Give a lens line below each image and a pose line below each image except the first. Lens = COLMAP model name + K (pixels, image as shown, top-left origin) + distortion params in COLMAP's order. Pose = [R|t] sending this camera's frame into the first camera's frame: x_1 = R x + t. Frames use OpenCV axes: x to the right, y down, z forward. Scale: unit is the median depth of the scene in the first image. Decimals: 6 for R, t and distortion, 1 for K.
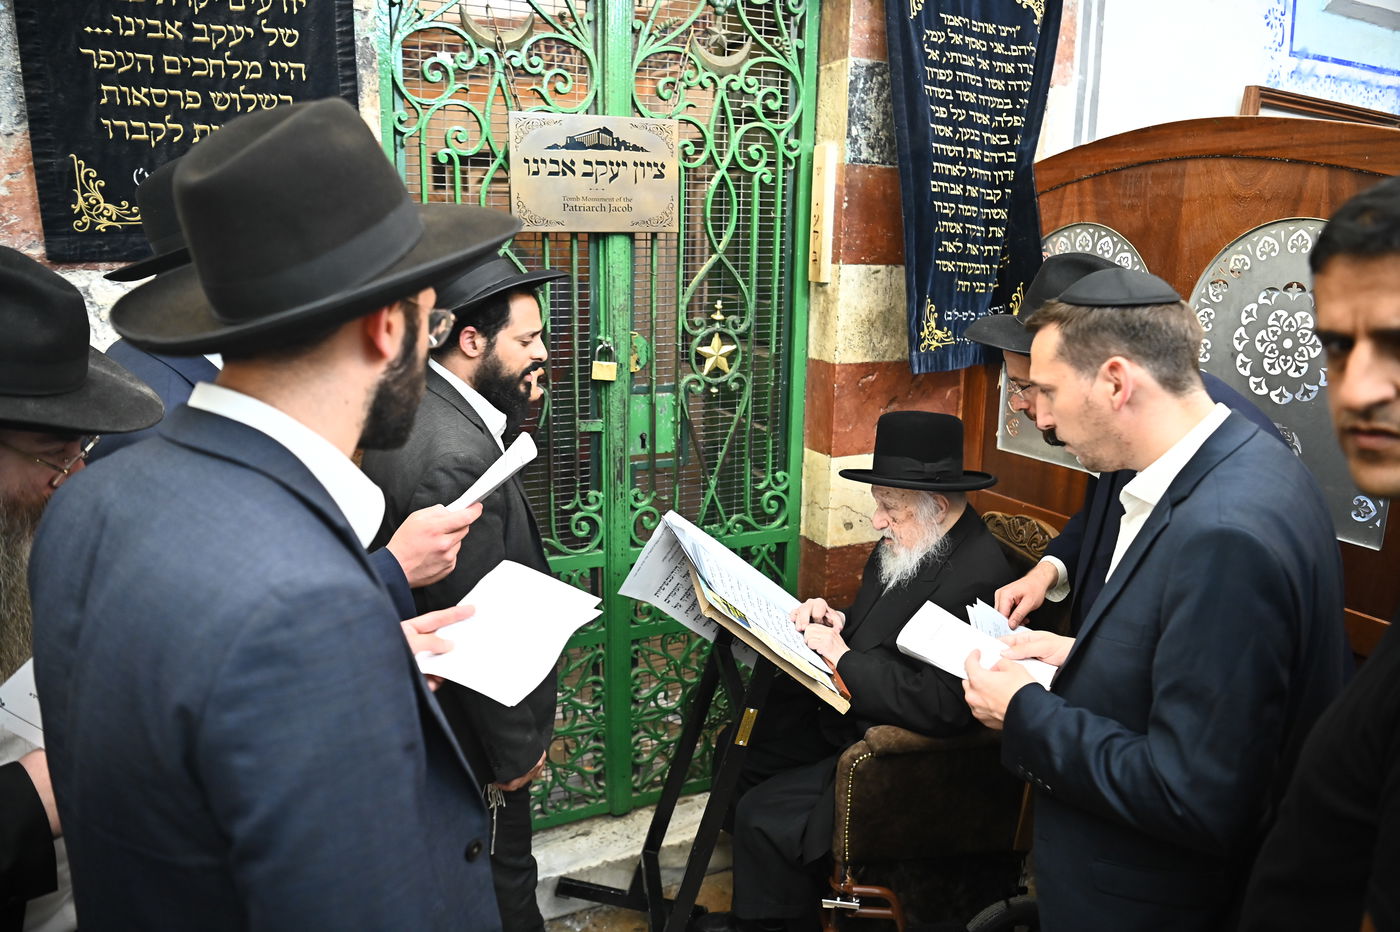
lens RADIAL K [[949.7, 0, 692.7], [0, 949.7, 462.7], [0, 0, 1]] dist [-0.082064, 0.019508]
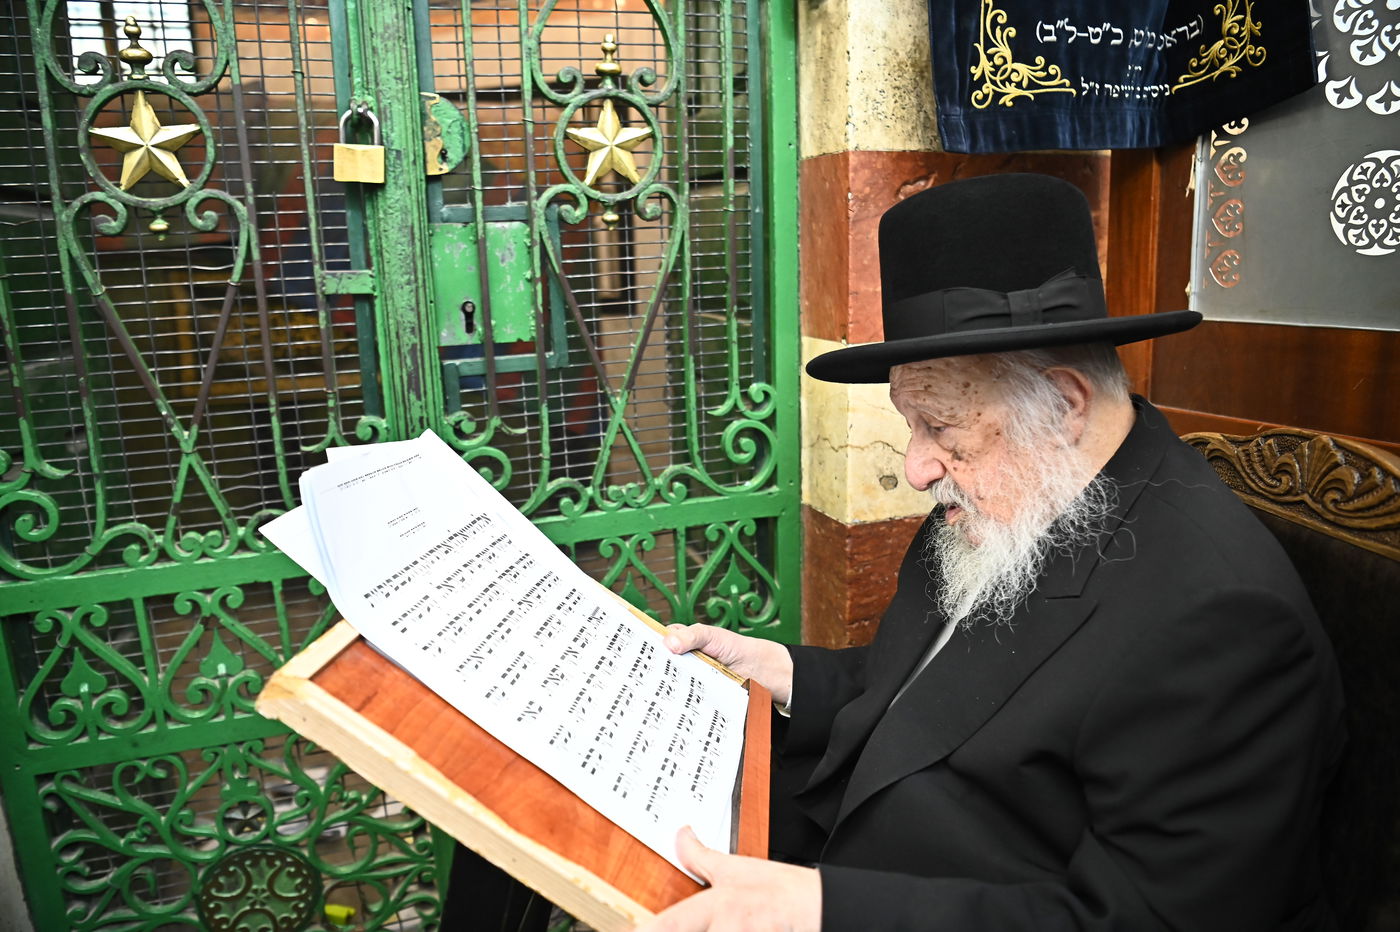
lens RADIAL K [[954.7, 0, 693.5], [0, 954.7, 461.4], [0, 0, 1]] dist [-0.082506, 0.023722]
pose [[0.995402, -0.021004, -0.093456, 0.115002], [0.020668, 0.999776, -0.004564, 0.059706], [0.093531, 0.002611, 0.995613, 0.509623]]
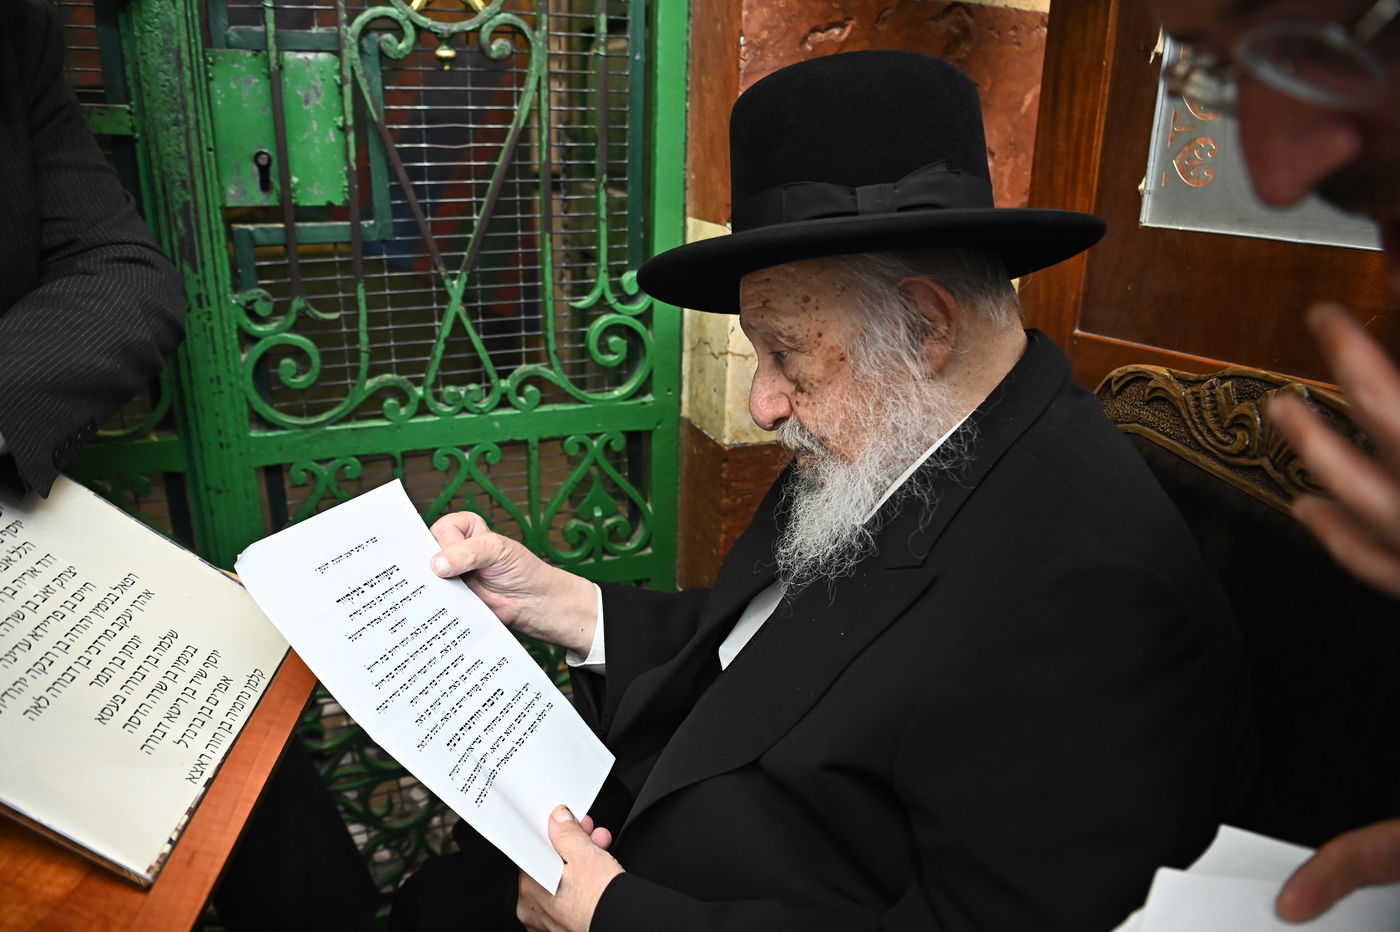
lens RADIAL K [[949.7, 0, 692.7], [0, 949.7, 462.7], [0, 0, 1]] dist [-0.082064, 0.019508]
pose [[0.997656, 0.037178, -0.057455, 0.162803], [-0.030445, 0.993025, 0.113906, 0.051256], [0.061289, -0.111890, 0.991829, 0.604595]]
